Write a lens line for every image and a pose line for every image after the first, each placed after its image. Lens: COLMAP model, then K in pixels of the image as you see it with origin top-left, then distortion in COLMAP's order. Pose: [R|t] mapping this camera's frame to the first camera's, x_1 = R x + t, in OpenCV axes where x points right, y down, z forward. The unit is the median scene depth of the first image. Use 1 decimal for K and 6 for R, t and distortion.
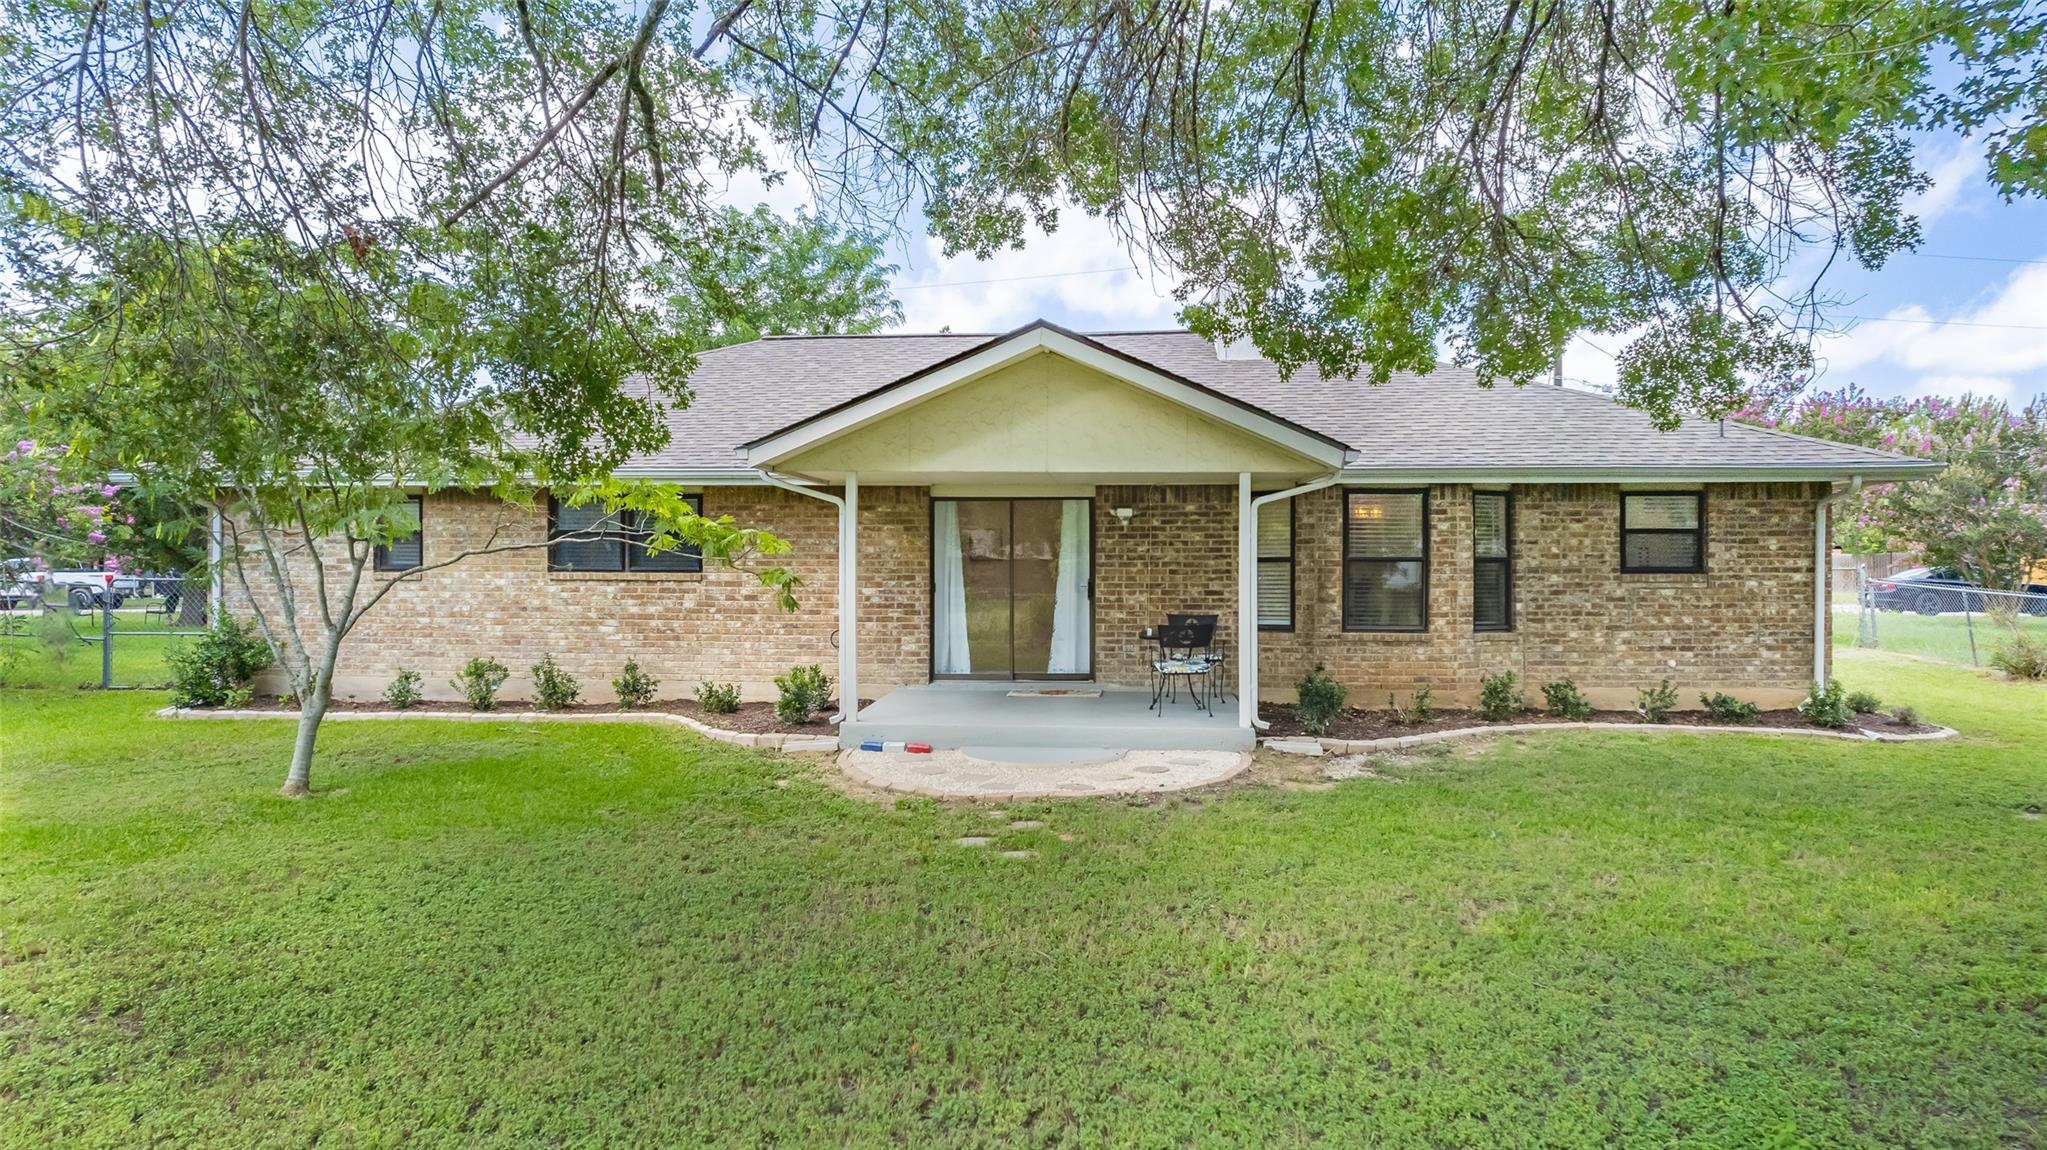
lens RADIAL K [[1292.8, 0, 1023.5], [0, 1292.8, 575.0], [0, 0, 1]] dist [-0.059910, 0.058733]
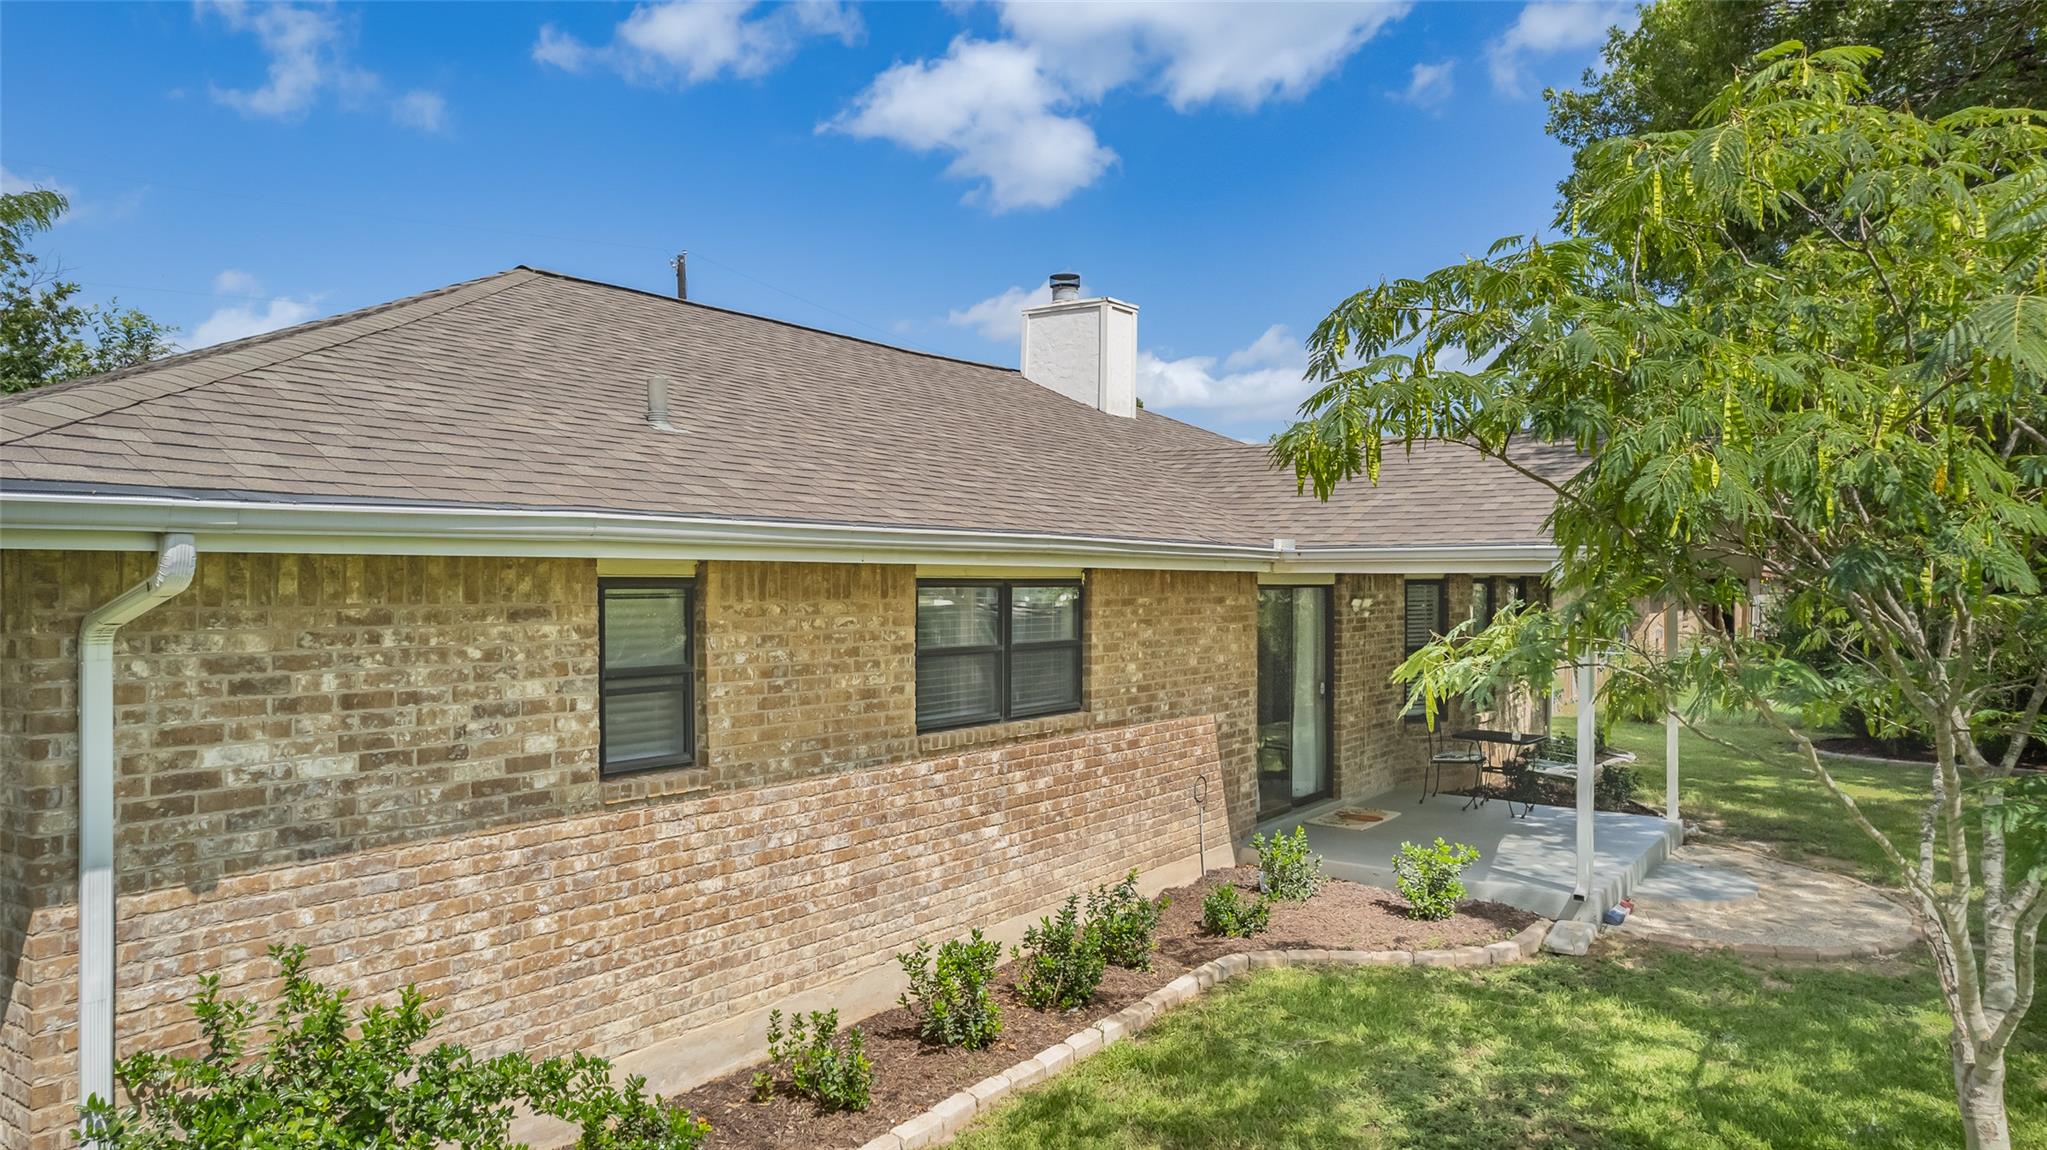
lens RADIAL K [[1292.8, 0, 1023.5], [0, 1292.8, 575.0], [0, 0, 1]] dist [-0.059910, 0.058733]
pose [[0.522979, 0.006745, 0.852319, -0.778615], [0.052499, 0.997815, -0.040110, -0.042595], [-0.850727, 0.065722, 0.521482, 0.703062]]
